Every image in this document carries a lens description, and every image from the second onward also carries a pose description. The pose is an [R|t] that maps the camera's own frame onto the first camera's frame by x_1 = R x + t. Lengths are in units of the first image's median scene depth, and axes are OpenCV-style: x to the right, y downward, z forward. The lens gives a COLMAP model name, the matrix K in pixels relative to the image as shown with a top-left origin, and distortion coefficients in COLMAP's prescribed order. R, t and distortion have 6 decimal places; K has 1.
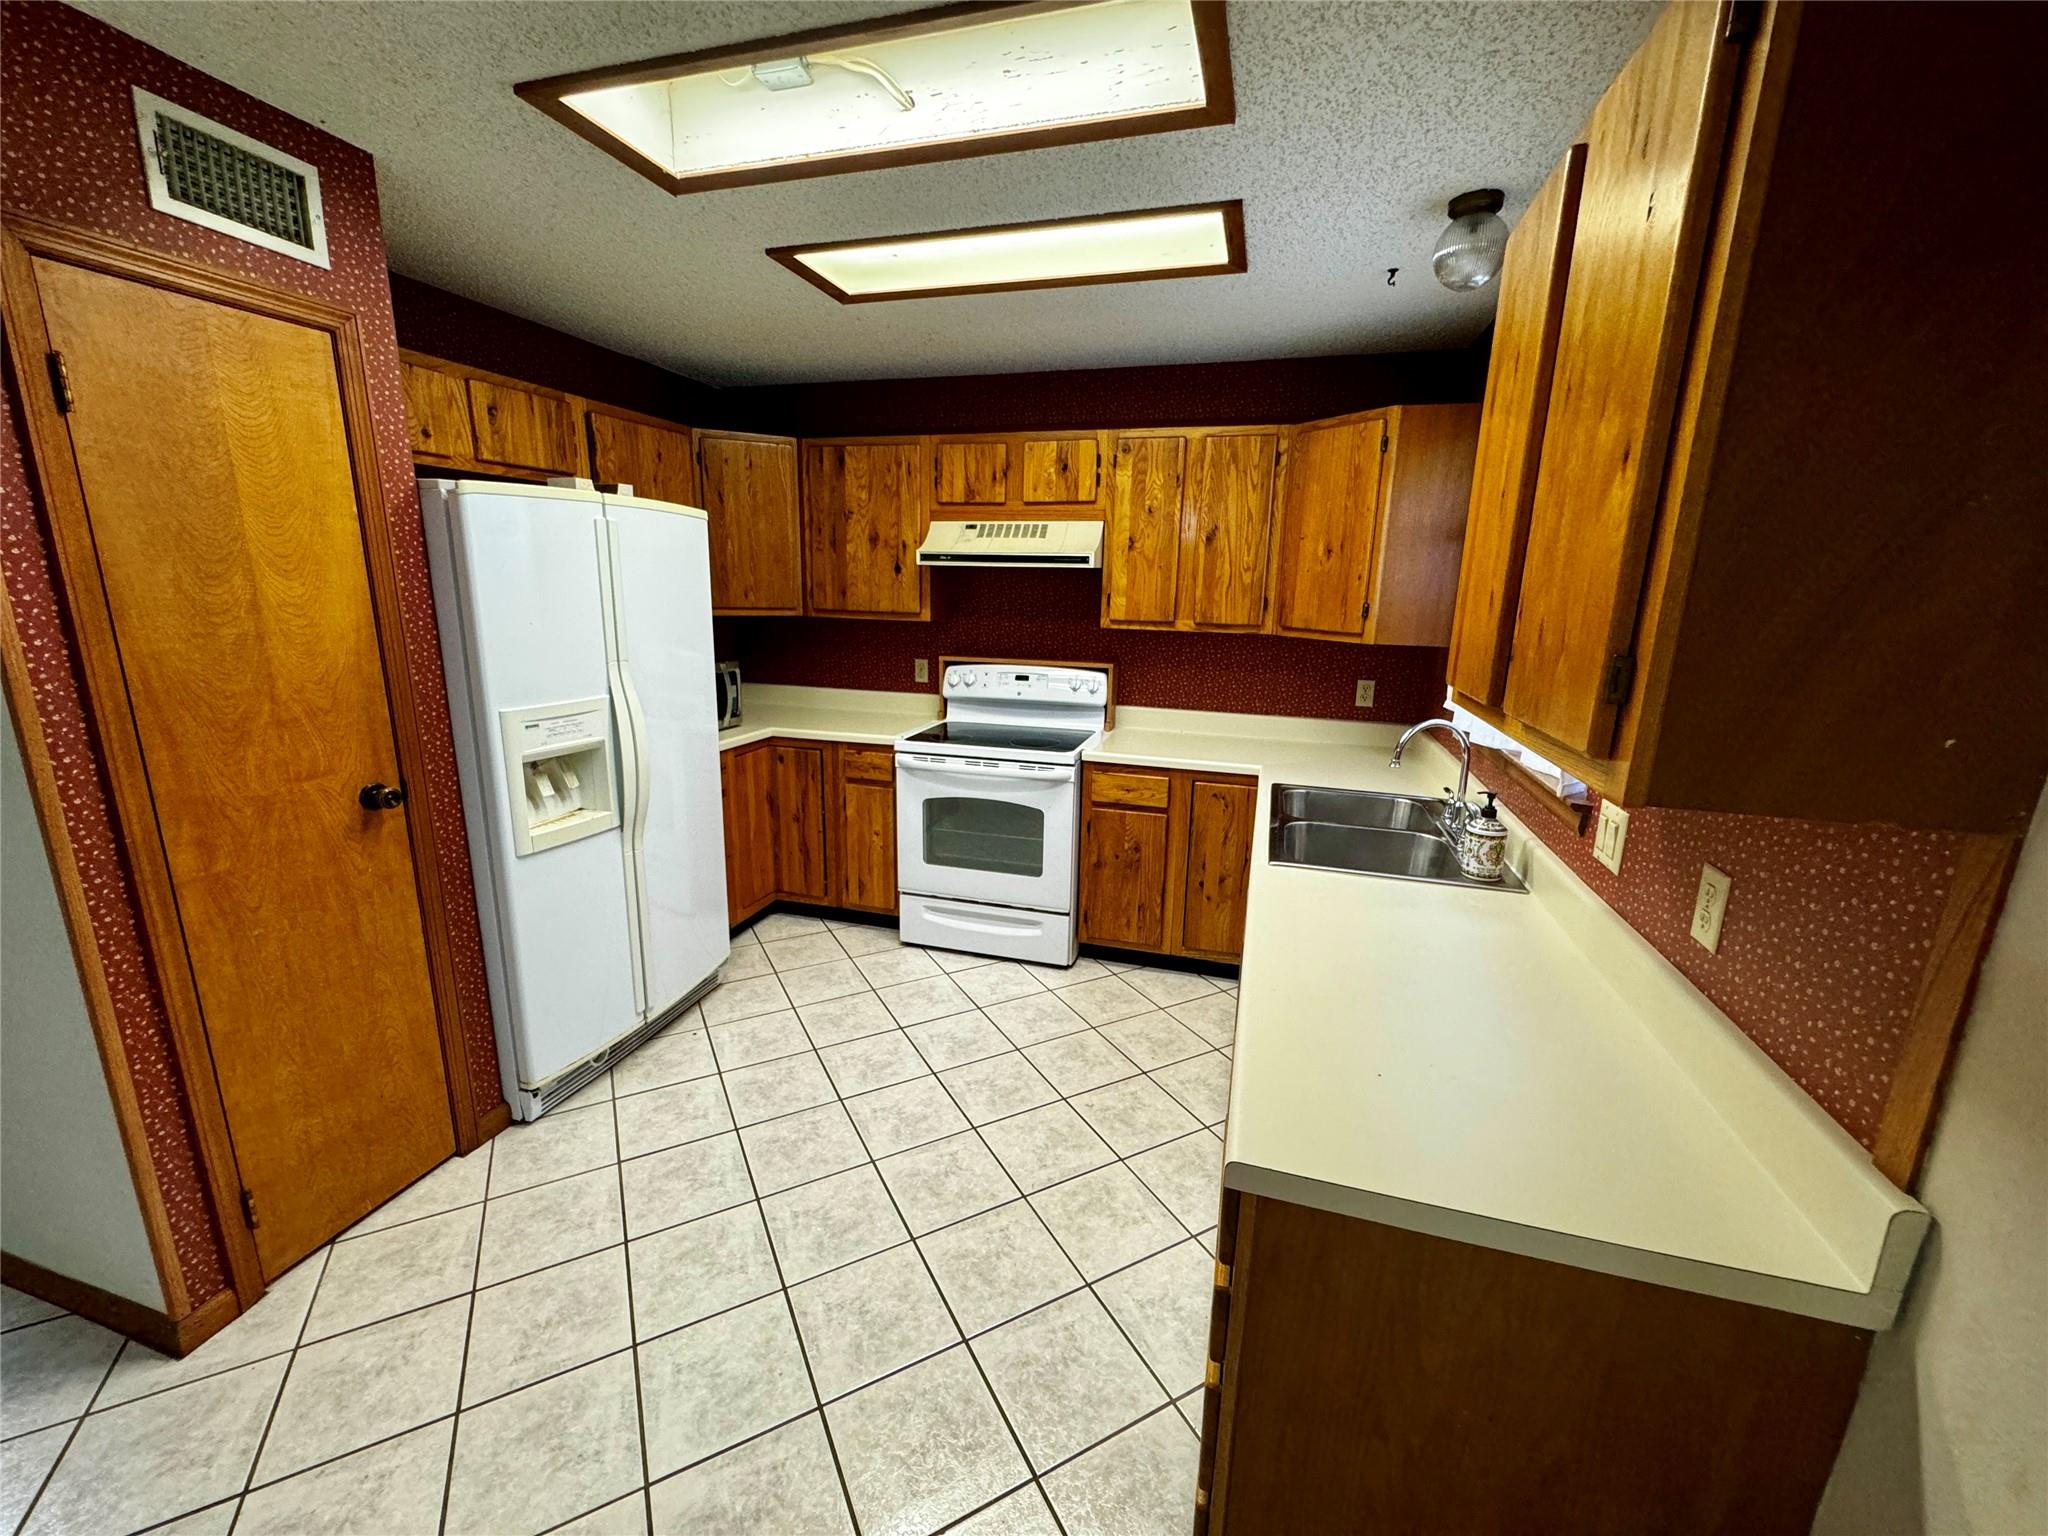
lens RADIAL K [[817.3, 0, 1022.2], [0, 817.3, 769.2], [0, 0, 1]] dist [-0.001137, 0.000483]
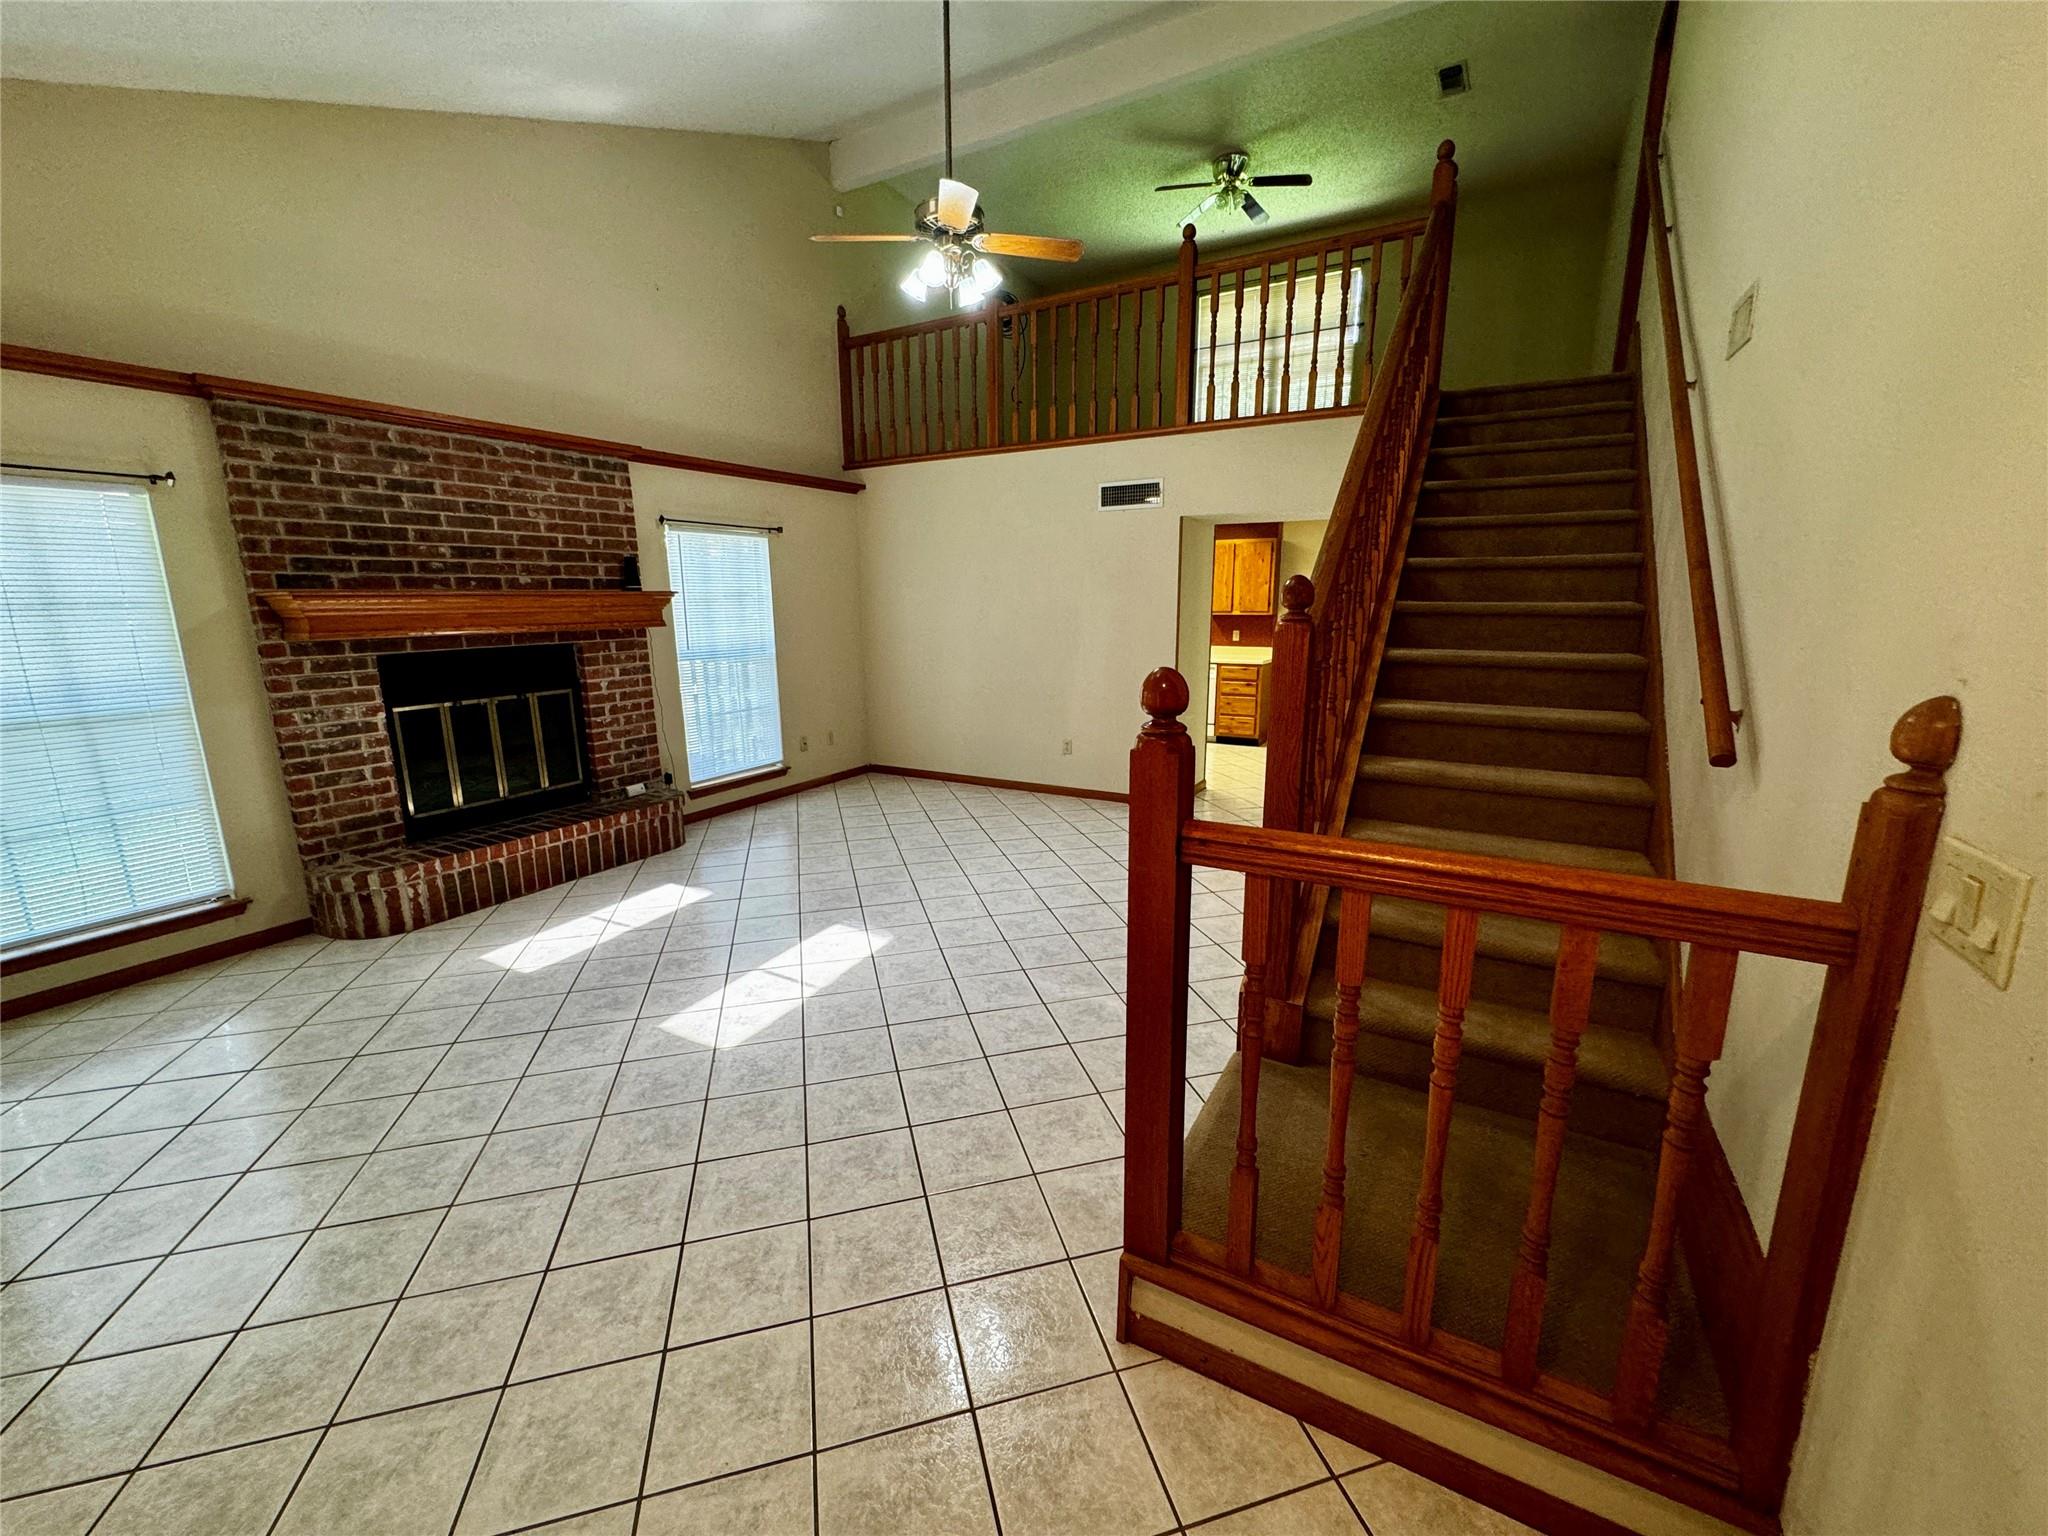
lens RADIAL K [[817.3, 0, 1022.6], [0, 817.3, 766.5], [0, 0, 1]] dist [-0.001137, 0.000483]
pose [[0.222566, -0.221961, 0.949314, -3.629049], [0.229761, 0.958252, 0.170183, -0.213692], [-0.947457, 0.180238, 0.264272, 0.544324]]
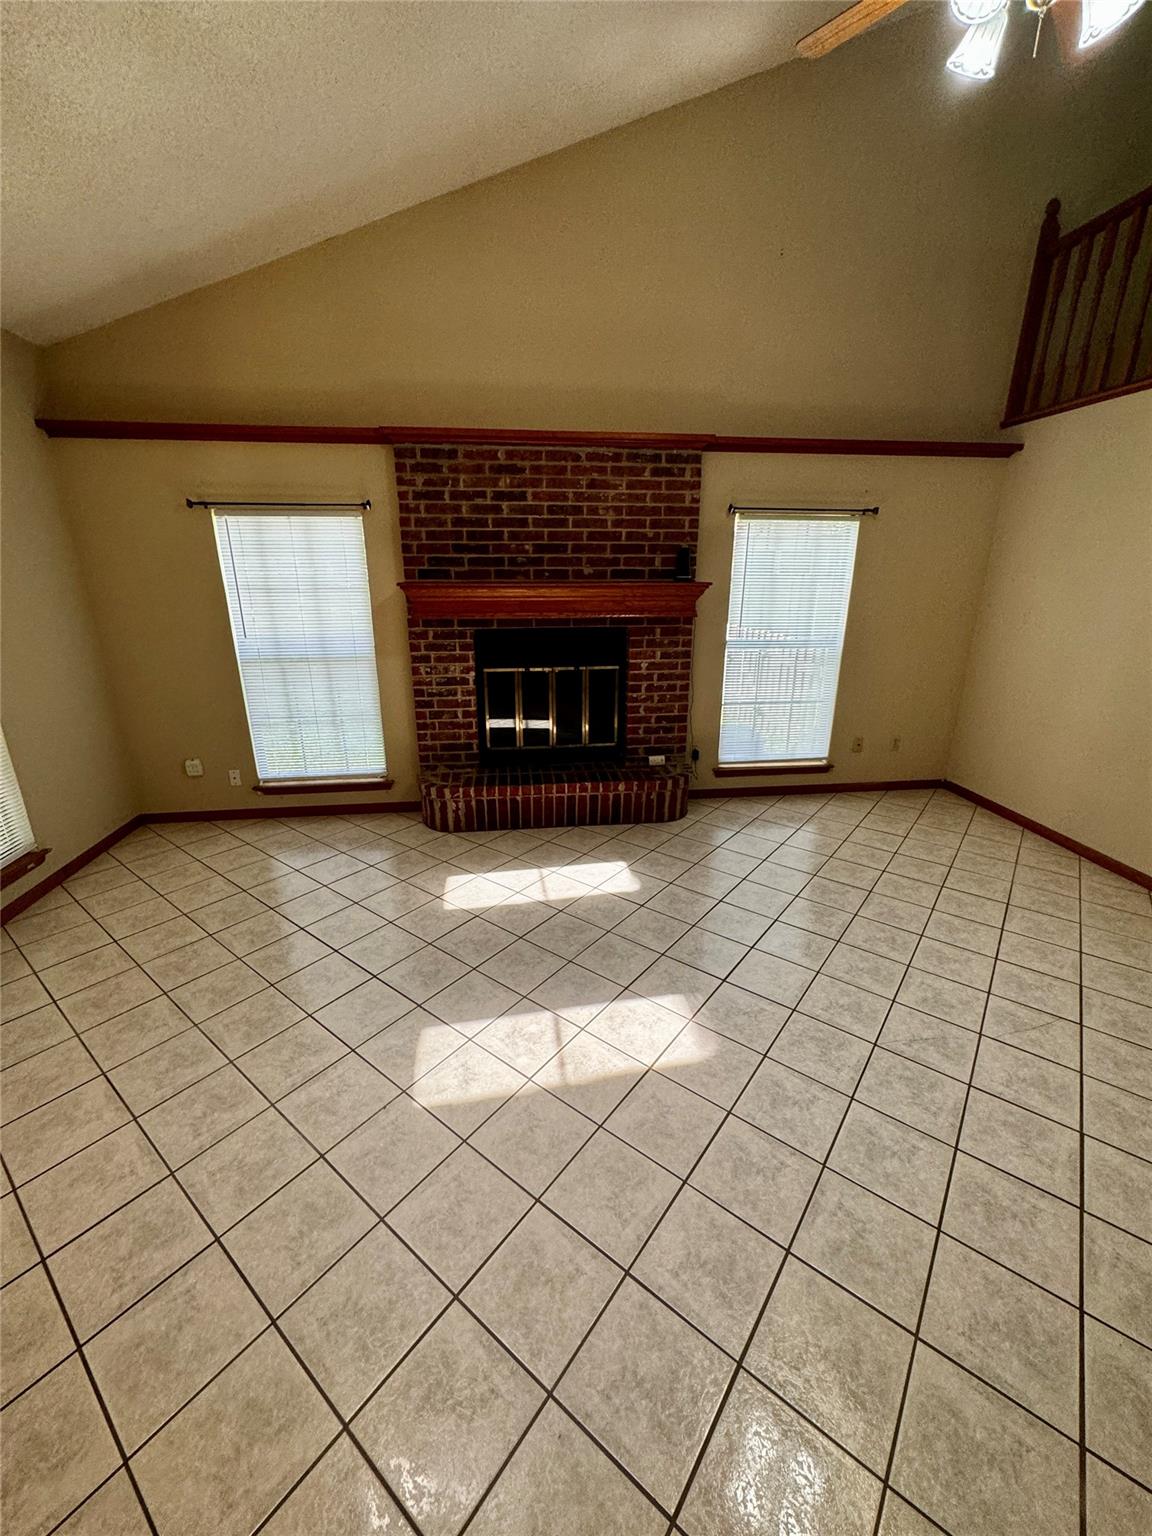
lens RADIAL K [[613.0, 0, 575.0], [0, 613.0, 765.6], [0, 0, 1]] dist [-0.001137, 0.000483]
pose [[0.915294, -0.143466, 0.376371, -2.689467], [0.106537, 0.987368, 0.117279, -0.249148], [-0.388442, -0.067247, 0.919016, 0.503191]]
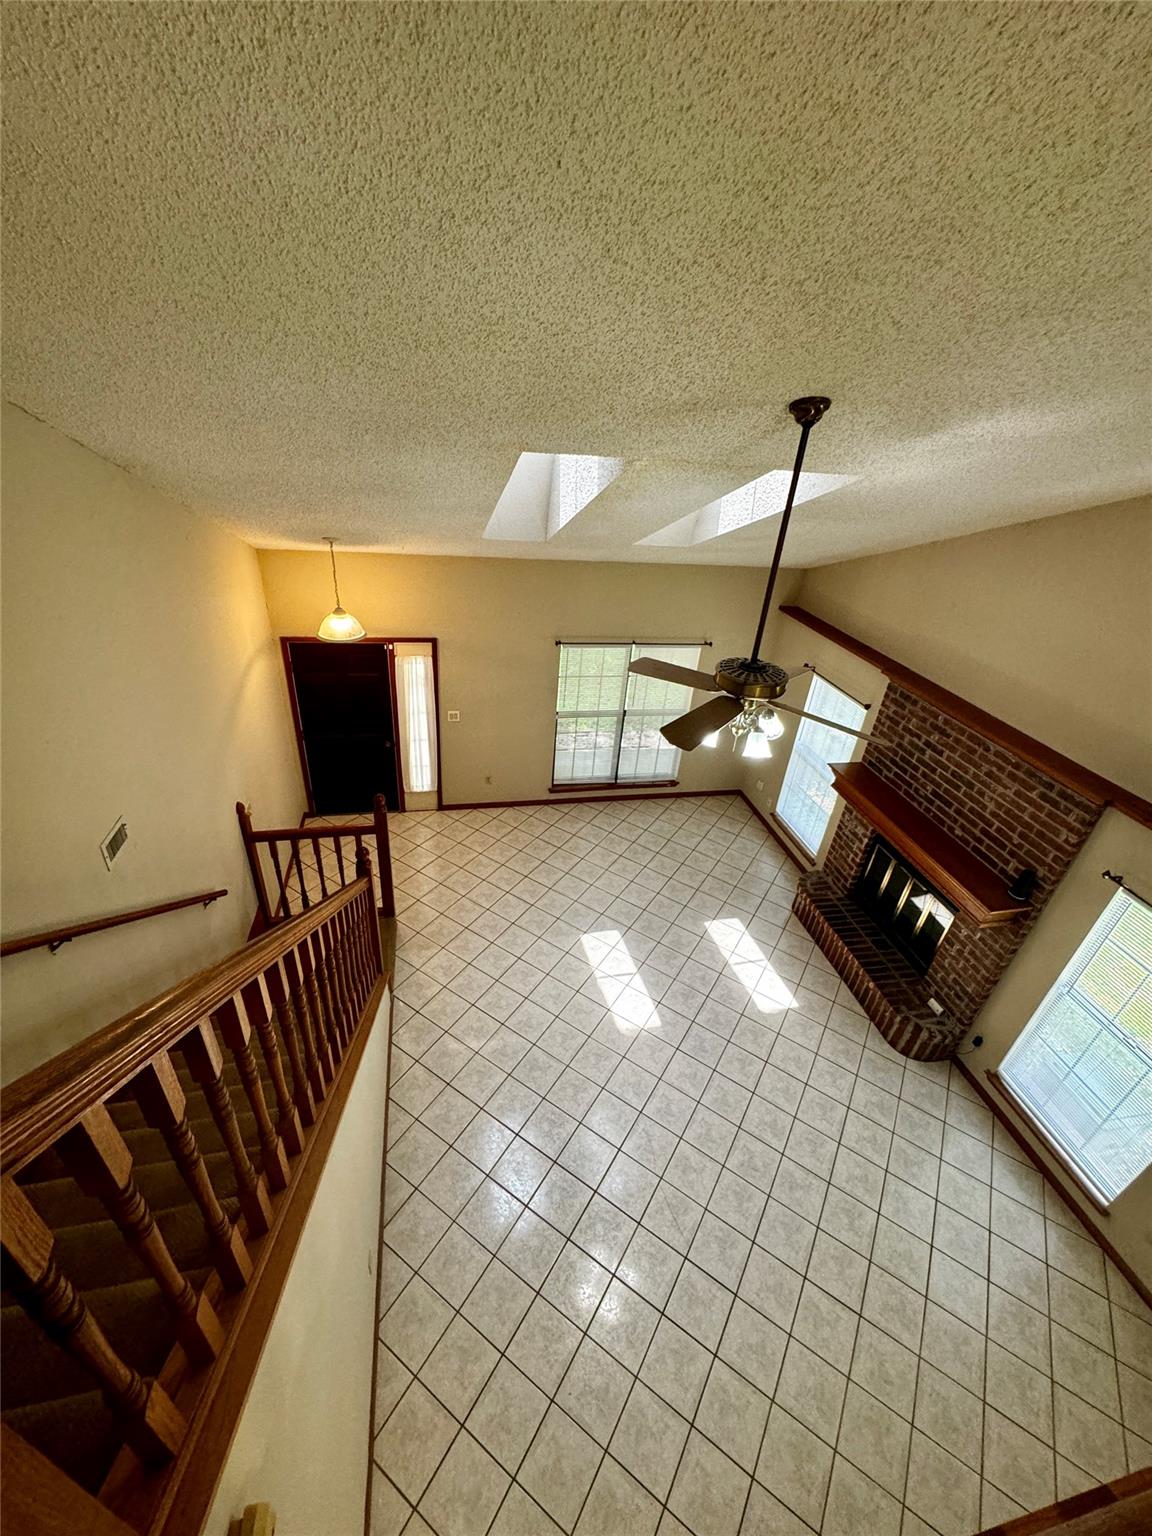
lens RADIAL K [[613.0, 0, 576.7], [0, 613.0, 767.9], [0, 0, 1]] dist [-0.001137, 0.000483]
pose [[0.486645, 0.455580, -0.745401, -1.138635], [-0.262456, 0.890080, 0.372659, -1.187656], [0.833243, 0.014282, 0.552723, 0.000115]]
